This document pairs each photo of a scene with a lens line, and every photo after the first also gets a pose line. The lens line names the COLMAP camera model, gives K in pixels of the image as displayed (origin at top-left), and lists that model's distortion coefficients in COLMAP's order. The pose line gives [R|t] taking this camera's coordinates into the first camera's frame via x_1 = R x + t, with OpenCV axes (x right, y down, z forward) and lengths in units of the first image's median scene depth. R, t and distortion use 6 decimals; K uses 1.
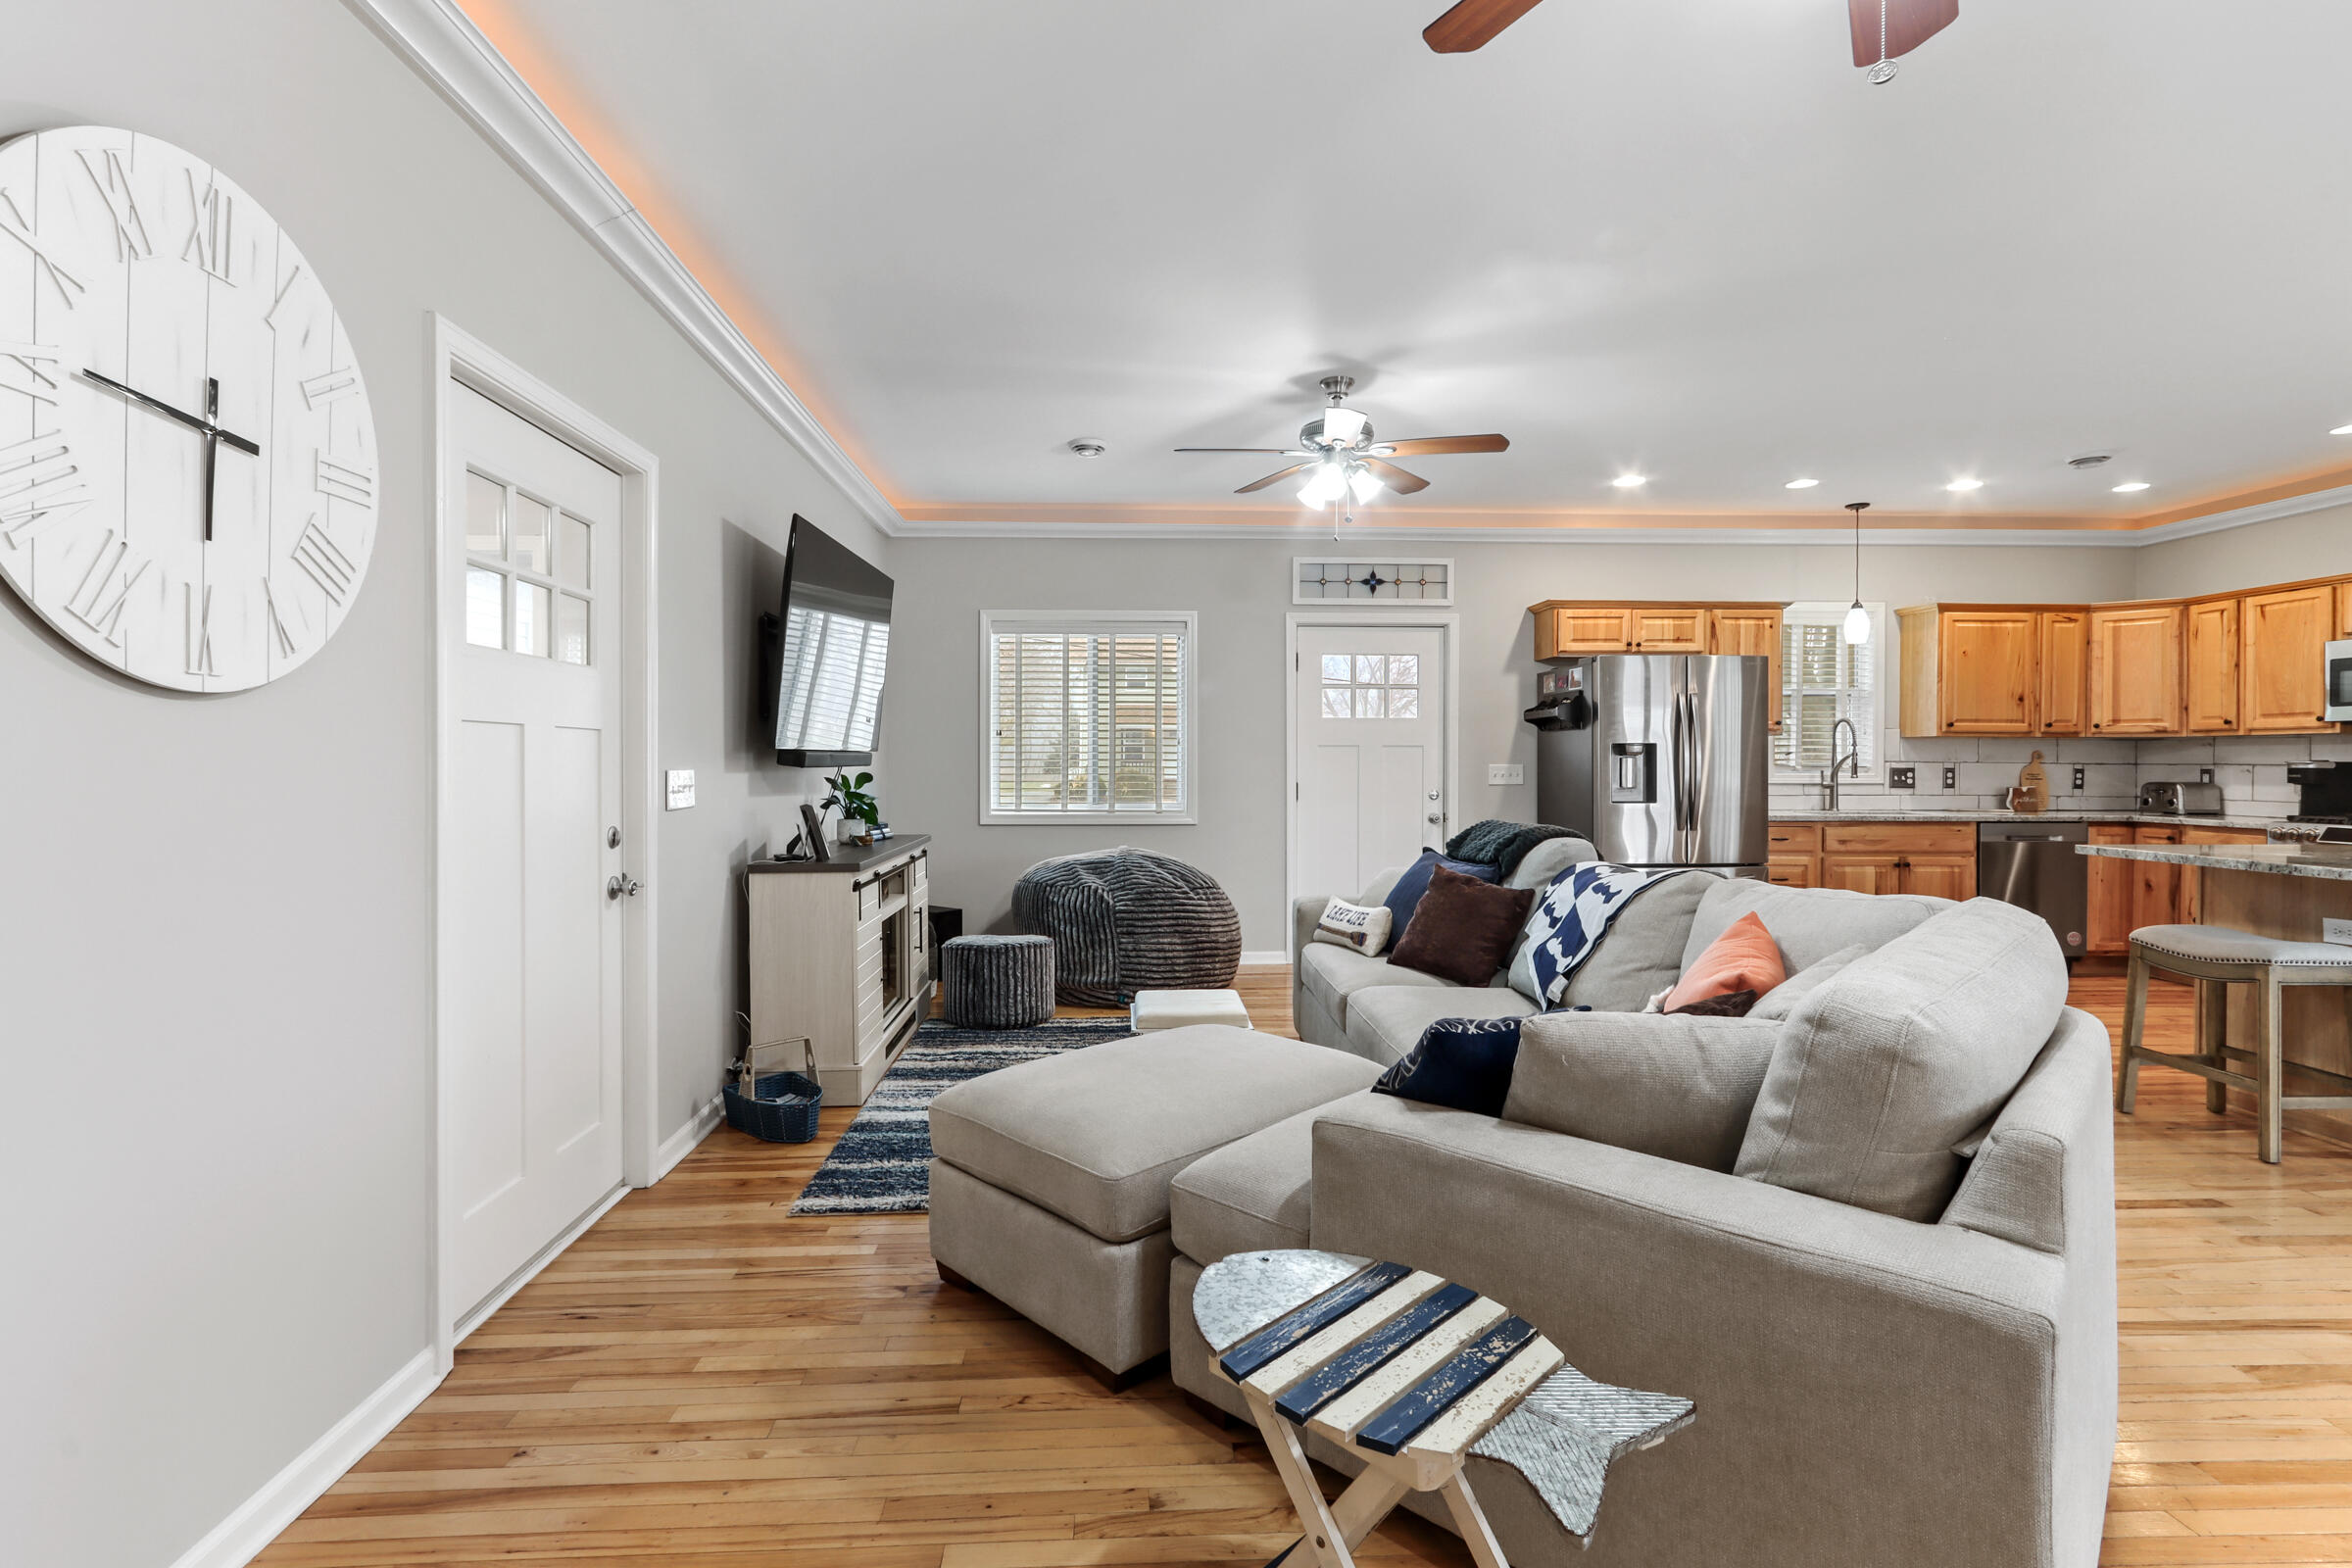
lens RADIAL K [[1121.0, 0, 1162.6], [0, 1121.0, 768.5], [0, 0, 1]] dist [-0.001920, 0.004999]
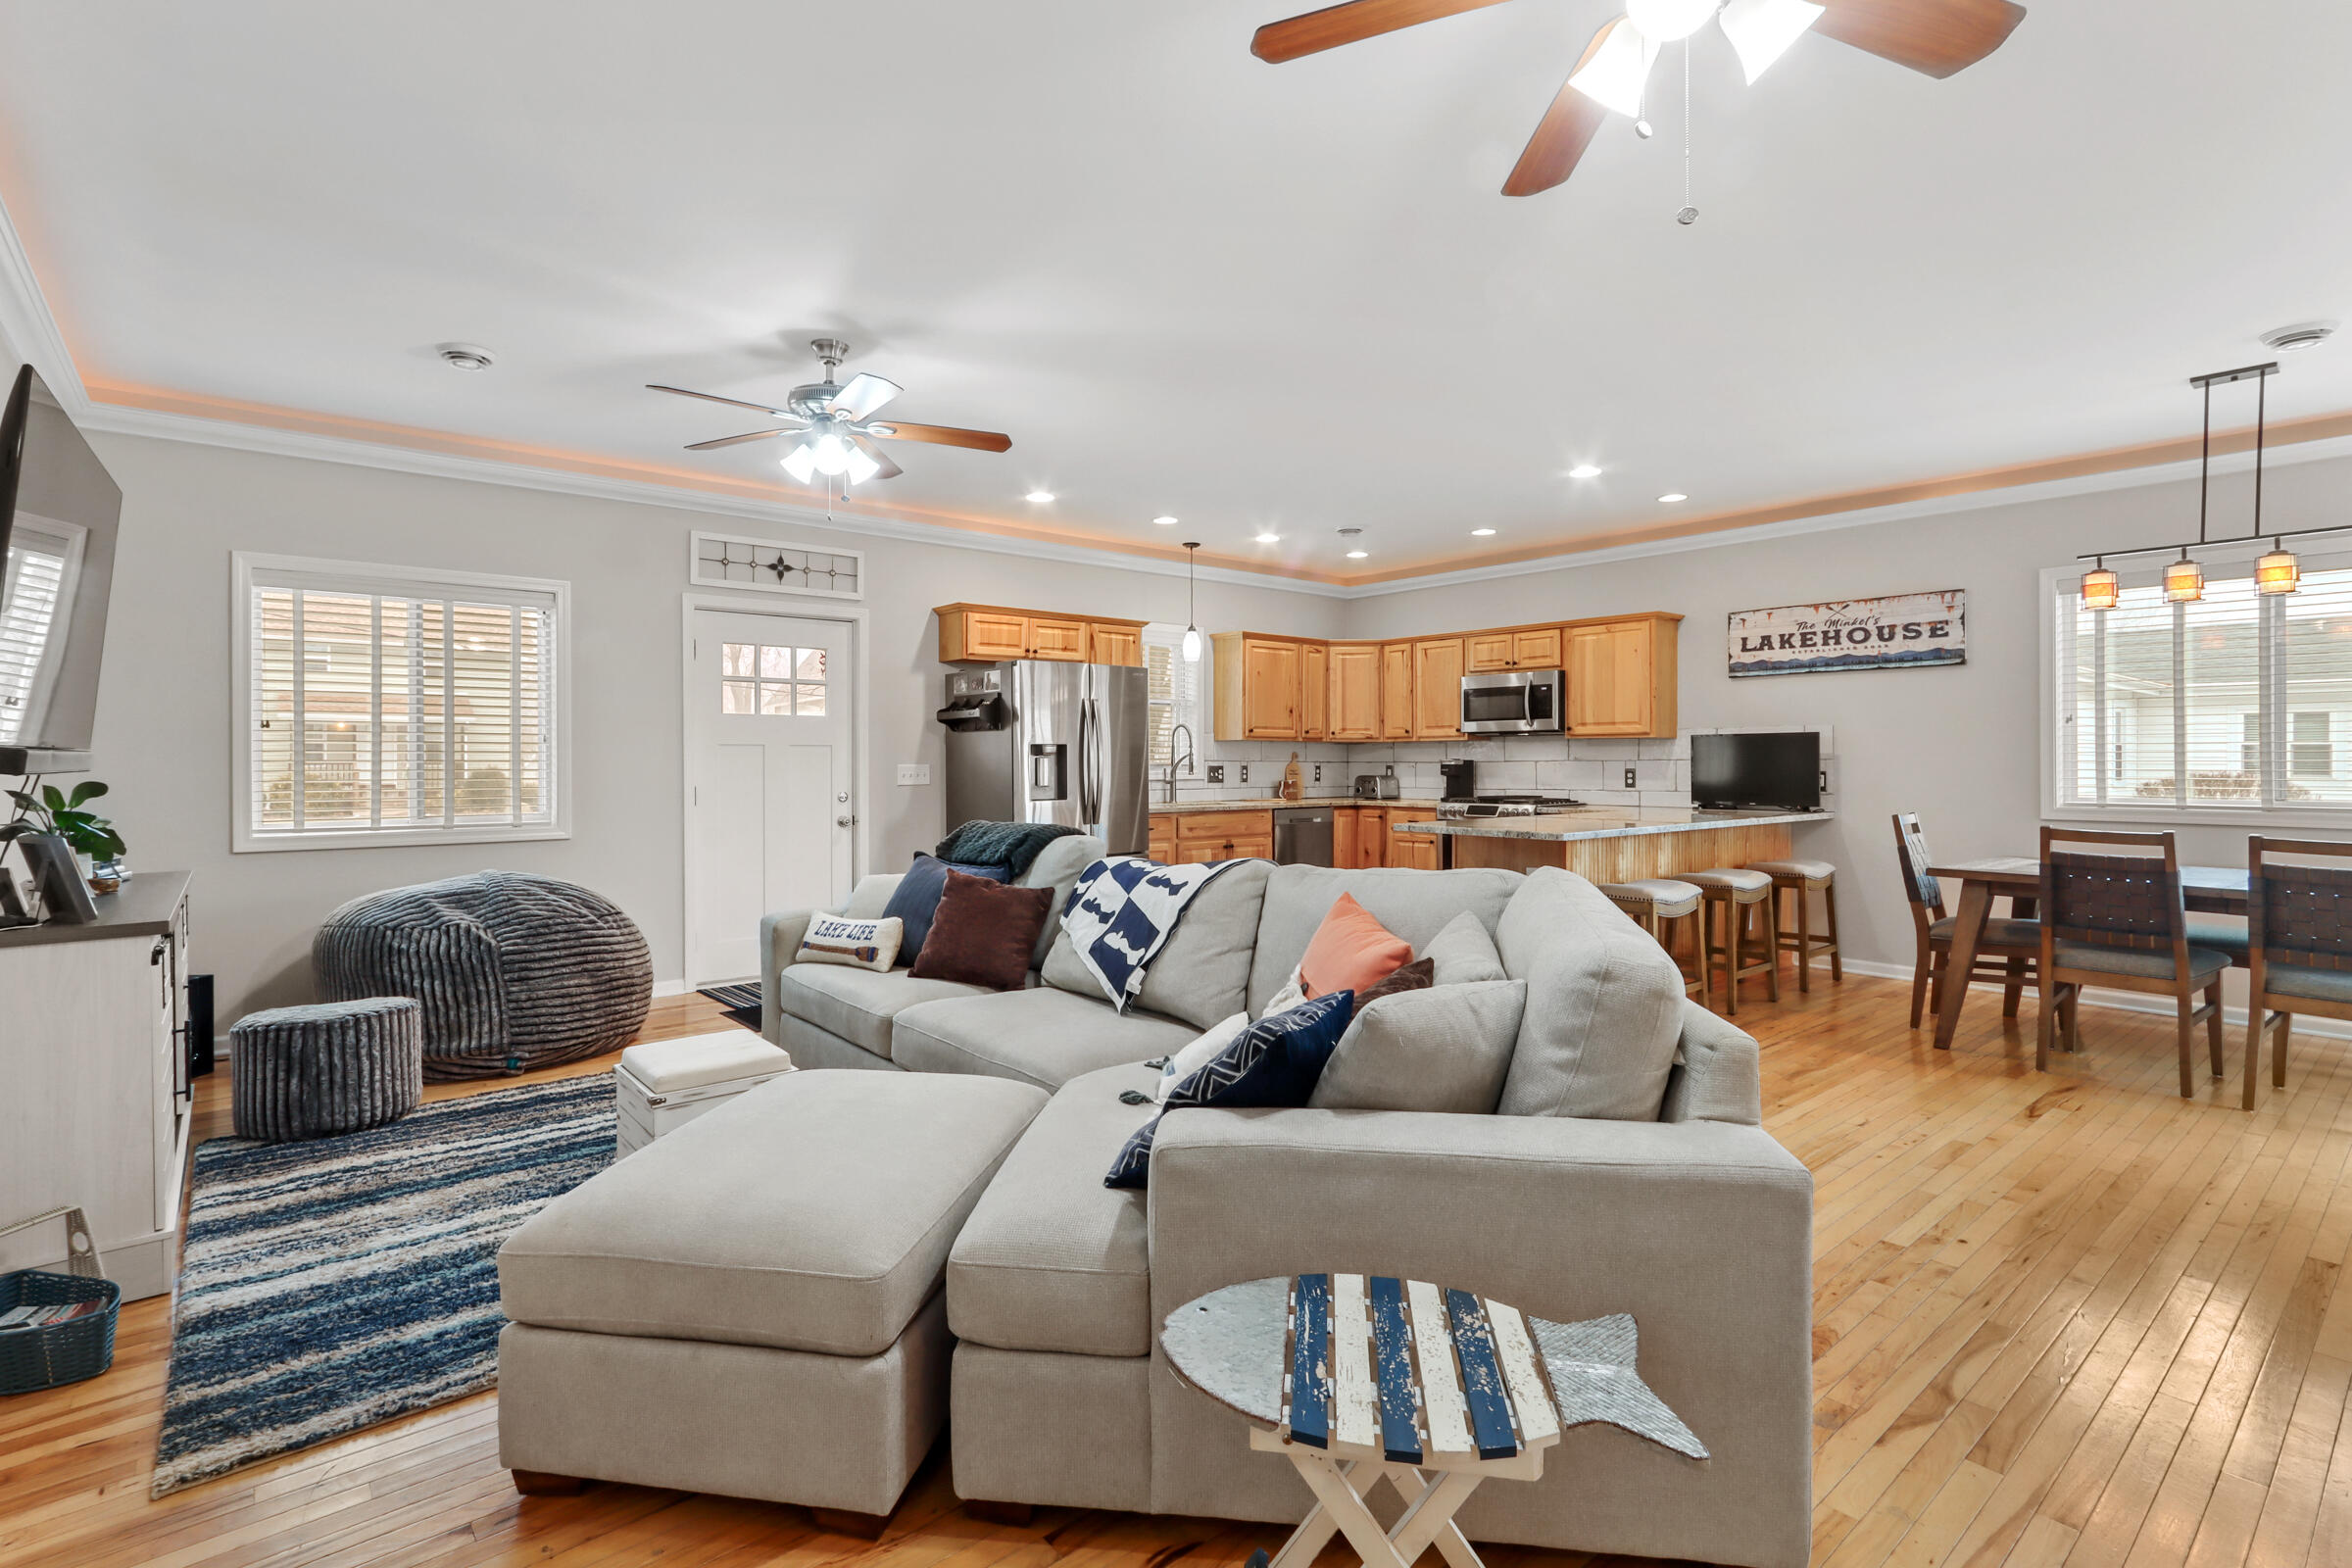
lens RADIAL K [[1121.0, 0, 1181.8], [0, 1121.0, 764.2], [0, 0, 1]] dist [-0.001920, 0.004999]
pose [[0.793667, -0.004601, 0.608335, -0.146984], [0.006769, 0.999976, -0.001269, -0.001436], [-0.608315, 0.005126, 0.793679, 0.088396]]
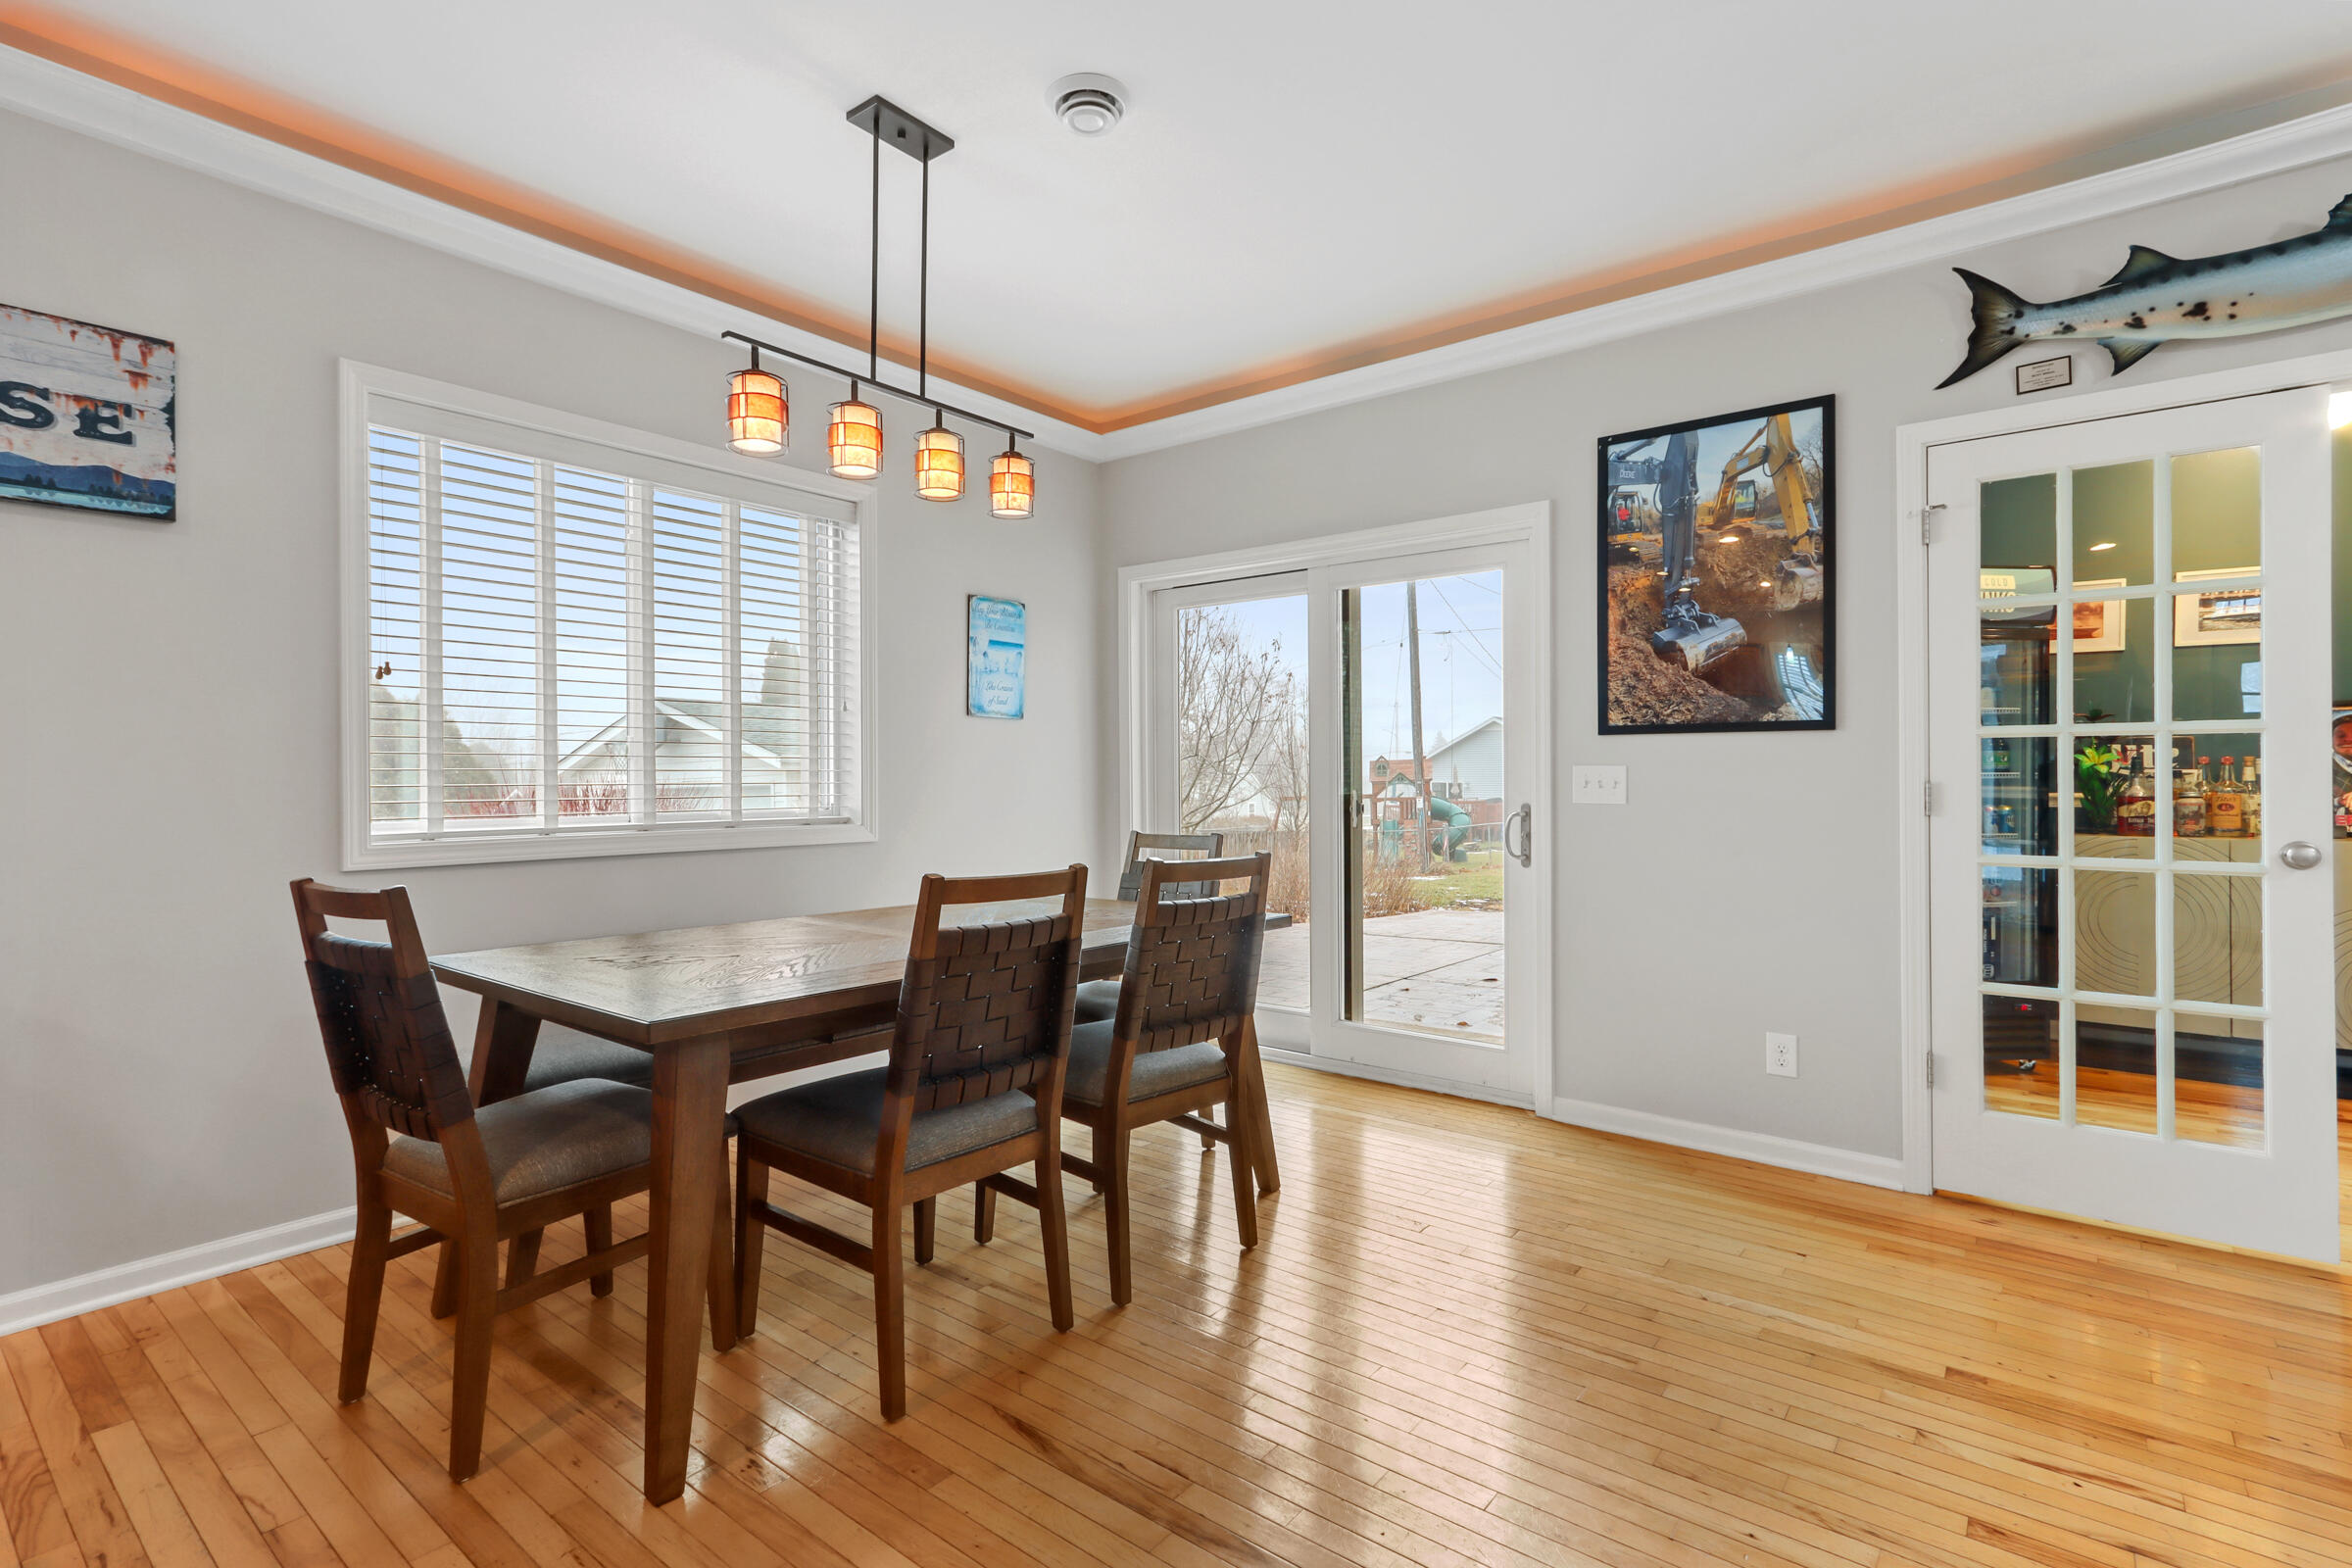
lens RADIAL K [[1121.0, 0, 1169.3], [0, 1121.0, 776.6], [0, 0, 1]] dist [-0.001920, 0.004999]
pose [[-0.742086, 0.001723, 0.670303, 0.604037], [0.006830, 0.999964, 0.004991, 0.013330], [-0.670270, 0.008282, -0.742071, 0.633126]]
